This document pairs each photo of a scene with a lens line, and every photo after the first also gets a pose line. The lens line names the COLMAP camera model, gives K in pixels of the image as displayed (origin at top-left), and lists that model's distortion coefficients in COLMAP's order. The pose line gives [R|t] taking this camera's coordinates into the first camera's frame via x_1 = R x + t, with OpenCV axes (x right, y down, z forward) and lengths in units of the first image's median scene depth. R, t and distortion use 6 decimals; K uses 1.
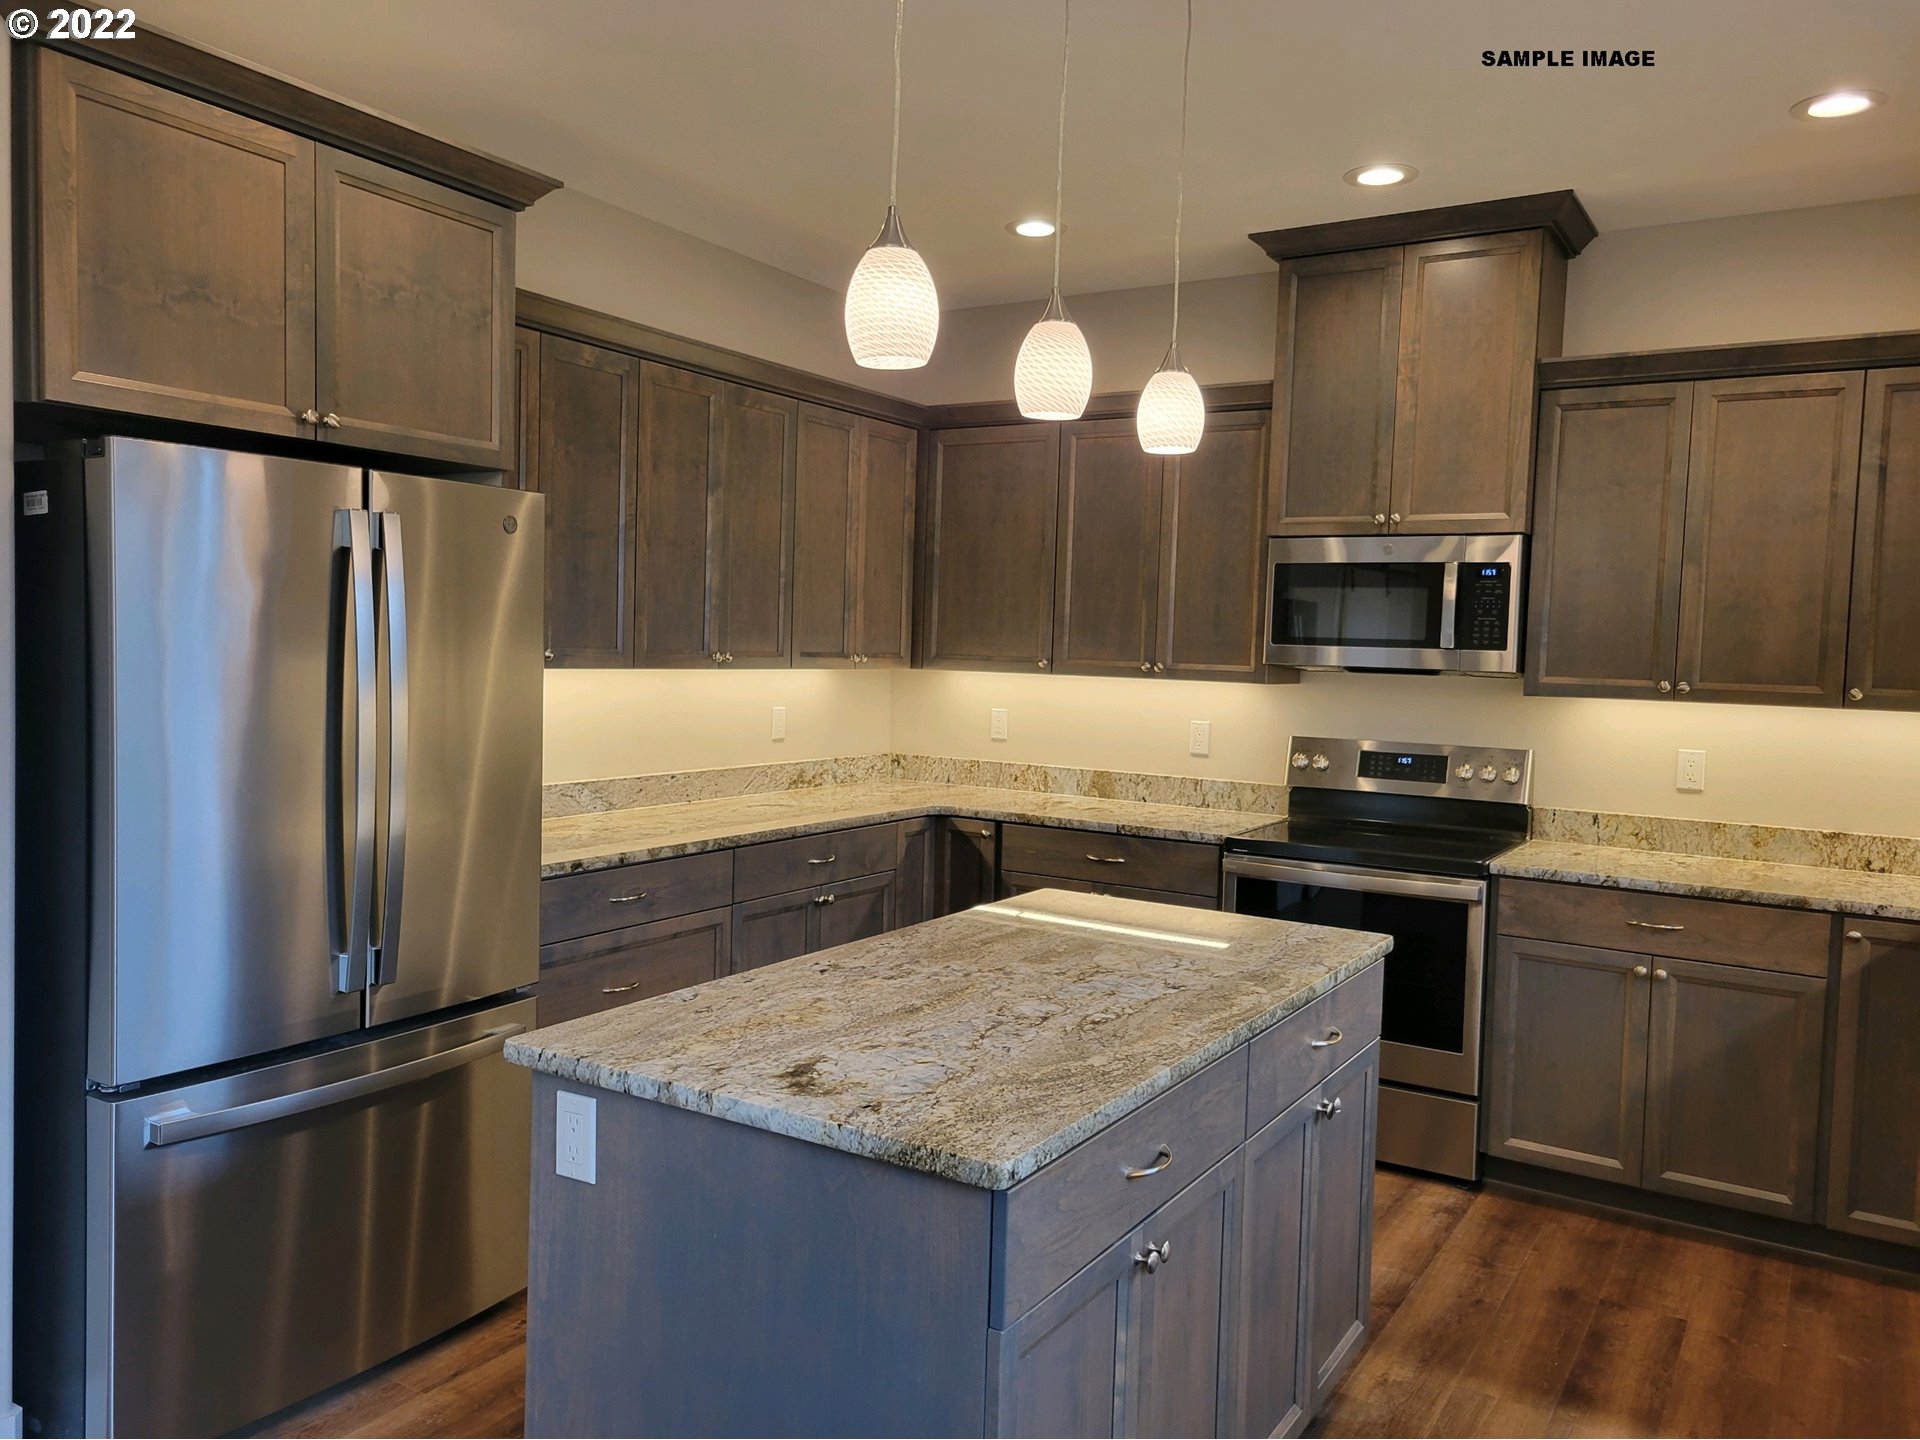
lens RADIAL K [[1450.9, 0, 934.1], [0, 1450.9, 719.0], [0, 0, 1]] dist [0.043356, -0.002637]
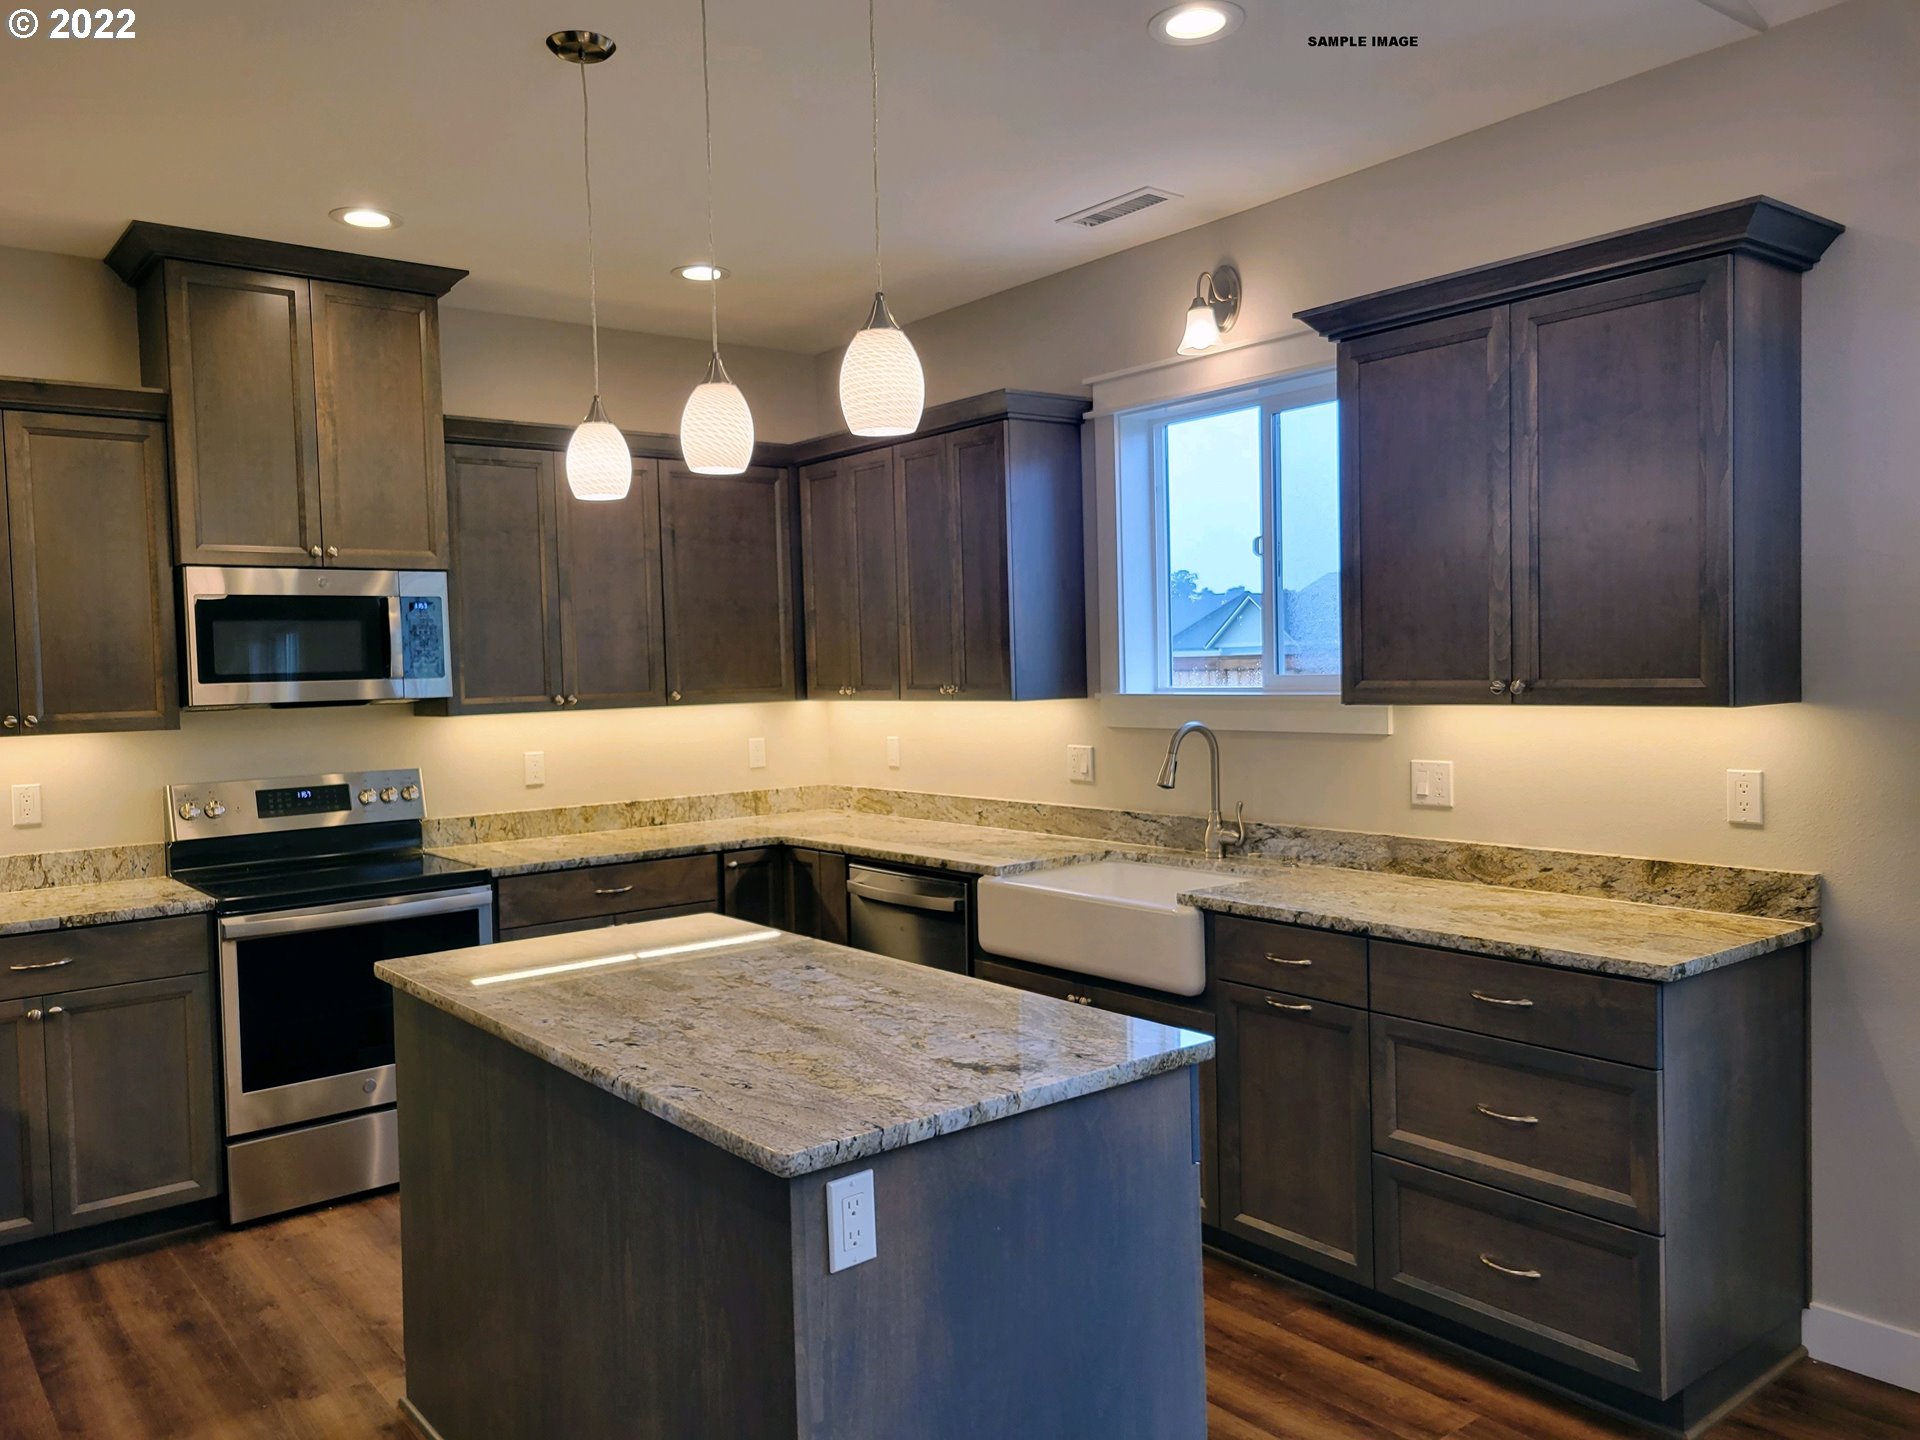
lens RADIAL K [[1450.9, 0, 934.1], [0, 1450.9, 719.0], [0, 0, 1]] dist [0.043356, -0.002637]
pose [[0.337383, -0.077515, 0.938170, -0.558679], [0.089728, 0.994715, 0.049919, -0.040755], [-0.937081, 0.067338, 0.342555, 0.310619]]
